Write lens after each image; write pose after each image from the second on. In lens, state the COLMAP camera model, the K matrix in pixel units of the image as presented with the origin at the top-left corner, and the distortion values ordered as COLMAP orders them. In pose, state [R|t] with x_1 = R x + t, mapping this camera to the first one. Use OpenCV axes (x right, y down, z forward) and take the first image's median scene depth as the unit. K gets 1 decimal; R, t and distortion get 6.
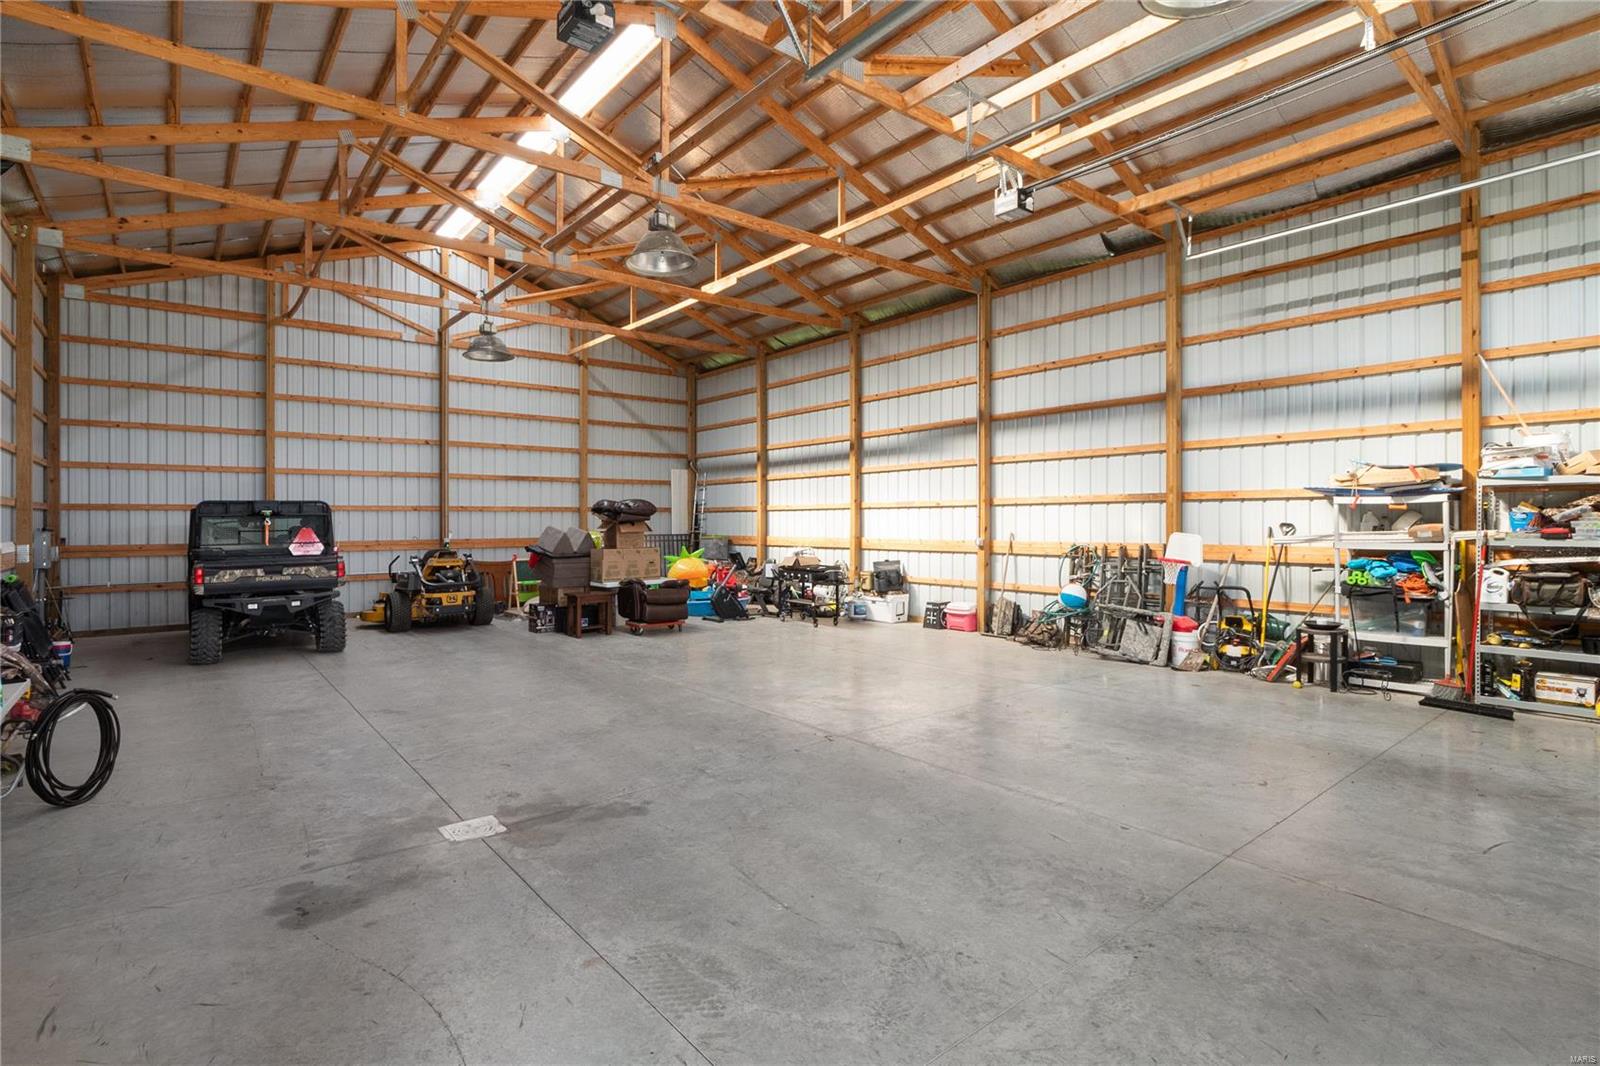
lens RADIAL K [[779.8, 0, 792.5], [0, 779.8, 530.4], [0, 0, 1]] dist [-0.000295, -0.000225]
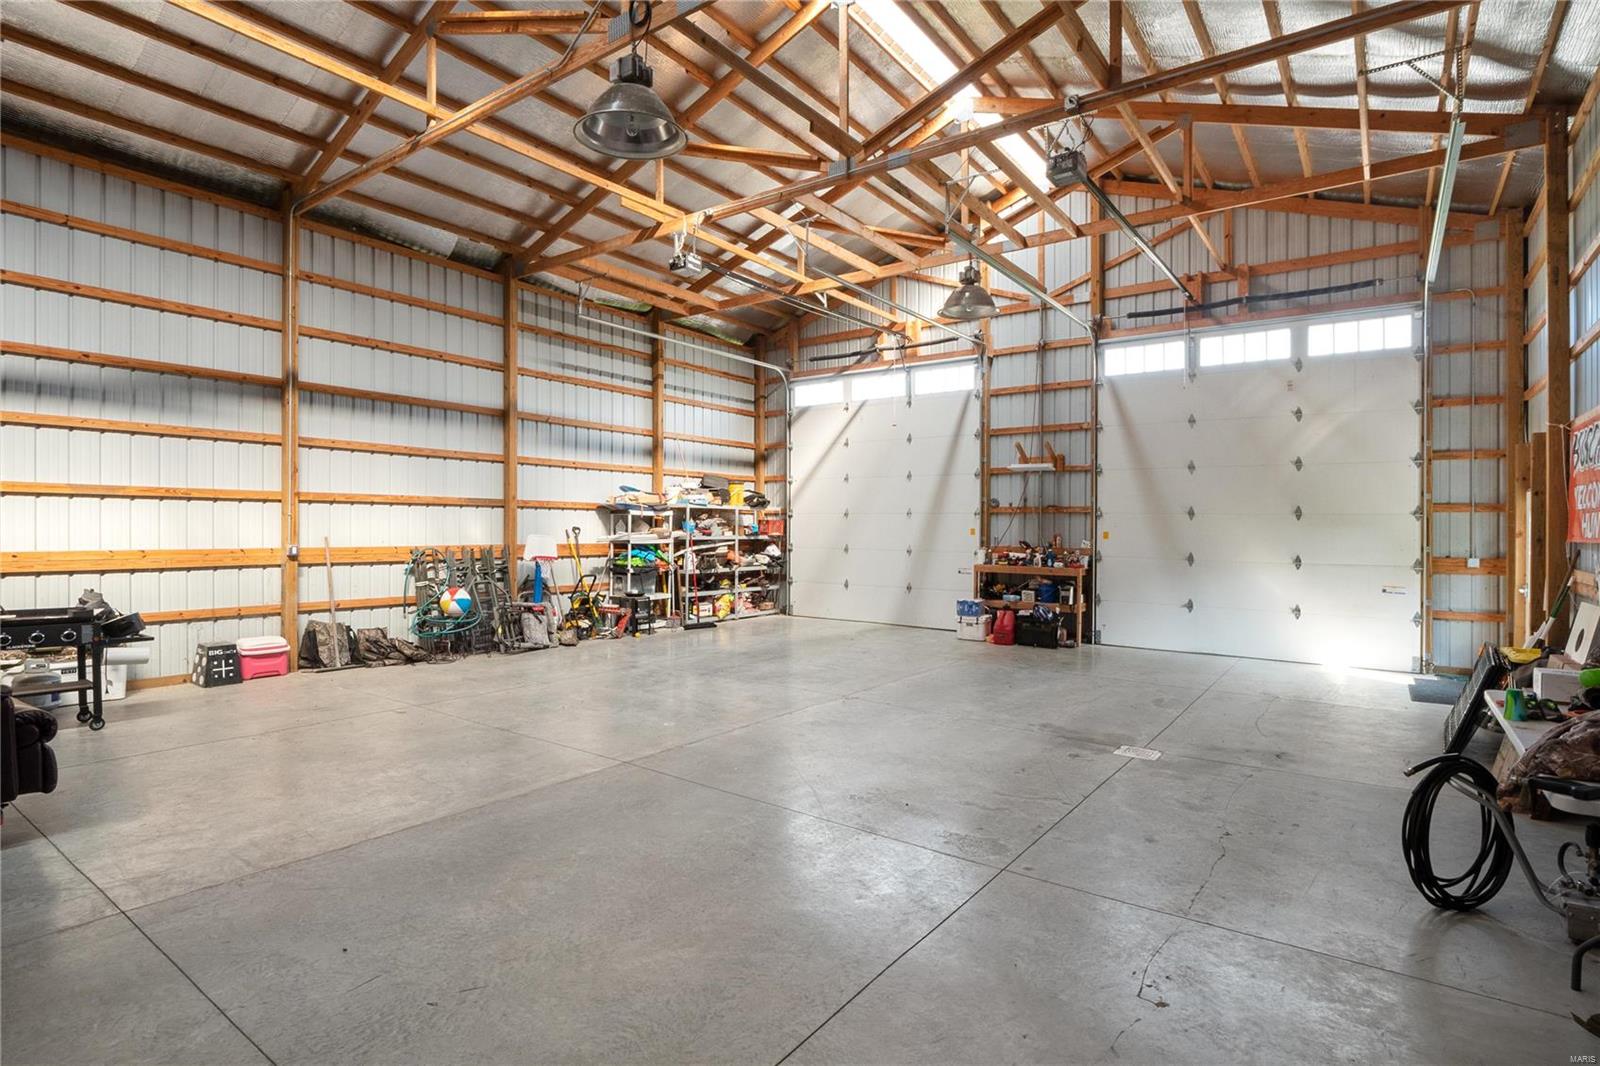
lens RADIAL K [[804.3, 0, 791.7], [0, 804.3, 528.2], [0, 0, 1]] dist [-0.005966, -0.003144]
pose [[-0.256813, 0.001055, 0.966461, -0.829187], [0.004462, 0.999990, 0.000094, -0.005106], [-0.966451, 0.004336, -0.256815, 1.001984]]
